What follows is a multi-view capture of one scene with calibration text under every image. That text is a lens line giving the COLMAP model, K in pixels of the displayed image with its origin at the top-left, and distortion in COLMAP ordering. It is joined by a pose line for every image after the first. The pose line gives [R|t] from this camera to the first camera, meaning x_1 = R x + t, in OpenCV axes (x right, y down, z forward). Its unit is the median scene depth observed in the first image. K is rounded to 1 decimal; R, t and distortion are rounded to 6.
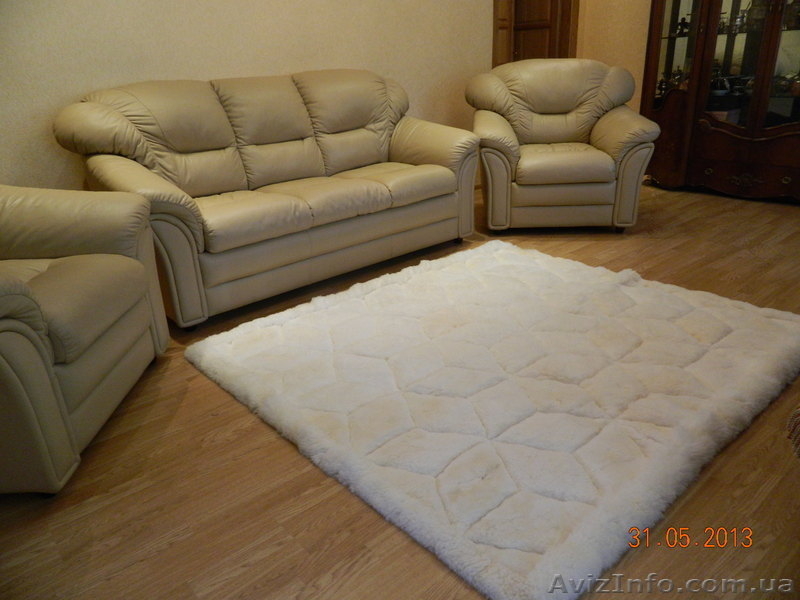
lens RADIAL K [[581.1, 0, 400.0], [0, 581.1, 300.0], [0, 0, 1]] dist [0.006138, -0.000314]
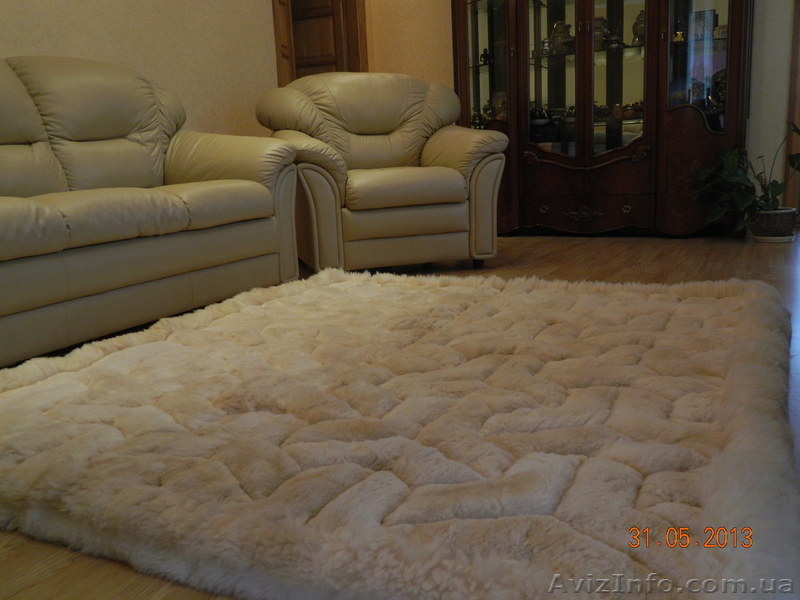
lens RADIAL K [[719.2, 0, 400.0], [0, 719.2, 300.0], [0, 0, 1]] dist [-0.003215, -0.017560]
pose [[0.931693, -0.076558, 0.355088, -0.075126], [0.147035, 0.973358, -0.175937, 0.086403], [-0.332158, 0.216130, 0.918128, 0.156609]]
